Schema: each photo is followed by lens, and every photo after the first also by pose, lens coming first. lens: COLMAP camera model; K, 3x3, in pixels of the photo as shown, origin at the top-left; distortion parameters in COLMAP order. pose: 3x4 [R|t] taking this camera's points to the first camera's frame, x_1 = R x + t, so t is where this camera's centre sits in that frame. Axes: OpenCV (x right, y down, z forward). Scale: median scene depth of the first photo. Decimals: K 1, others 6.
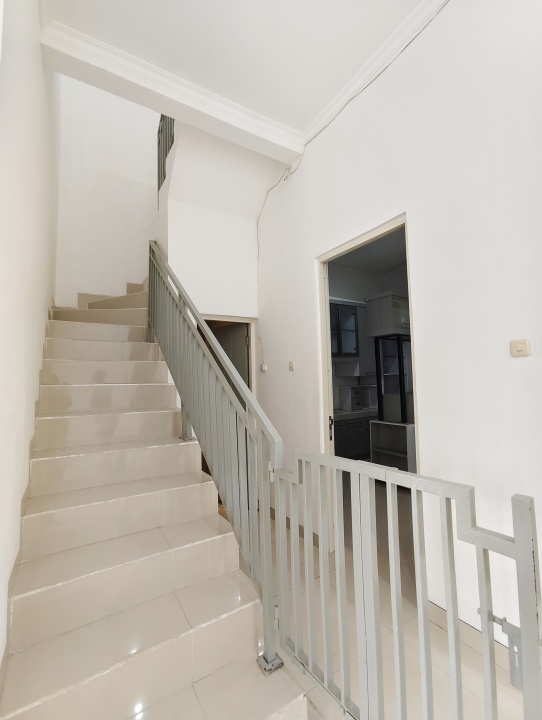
lens RADIAL K [[322.0, 0, 273.3], [0, 322.0, 357.4], [0, 0, 1]] dist [-0.029247, -0.000233]
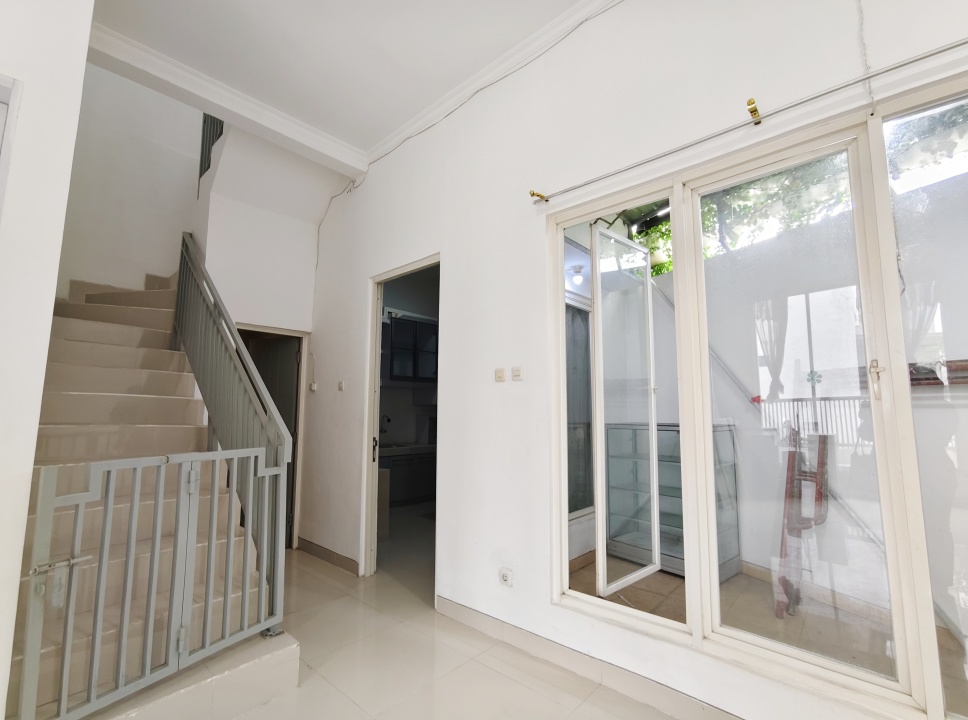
lens RADIAL K [[434.9, 0, 484.7], [0, 434.9, 365.7], [0, 0, 1]] dist [-0.023127, 0.001384]
pose [[0.961665, 0.060764, 0.267412, 0.111886], [-0.048360, 0.997437, -0.052737, 0.014108], [-0.269931, 0.037783, 0.962138, -0.336289]]
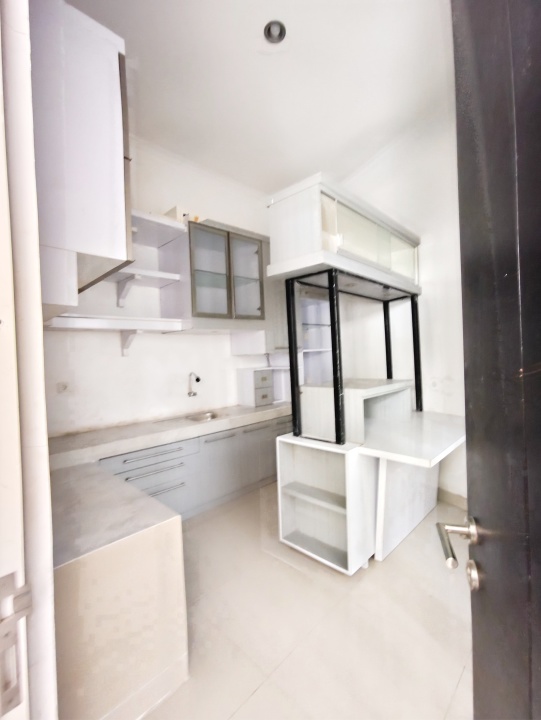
lens RADIAL K [[323.5, 0, 269.9], [0, 323.5, 359.9], [0, 0, 1]] dist [-0.023127, 0.001384]
pose [[0.974353, -0.016884, 0.224392, 0.229806], [0.000524, 0.997349, 0.072765, 0.043265], [-0.225025, -0.070782, 0.971779, 0.659114]]
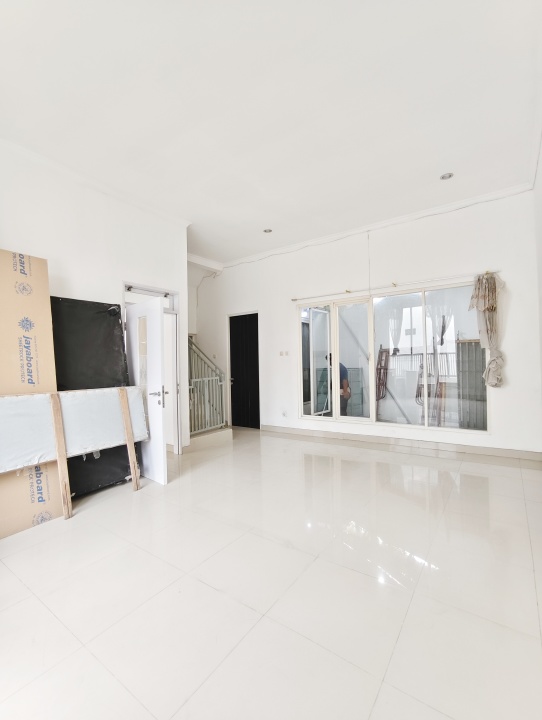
lens RADIAL K [[322.0, 0, 270.5], [0, 322.0, 360.6], [0, 0, 1]] dist [-0.029247, -0.000233]
pose [[0.928358, 0.016637, 0.371314, -0.430585], [-0.030776, 0.999008, 0.032186, -0.031808], [-0.370411, -0.041307, 0.927949, -1.346992]]
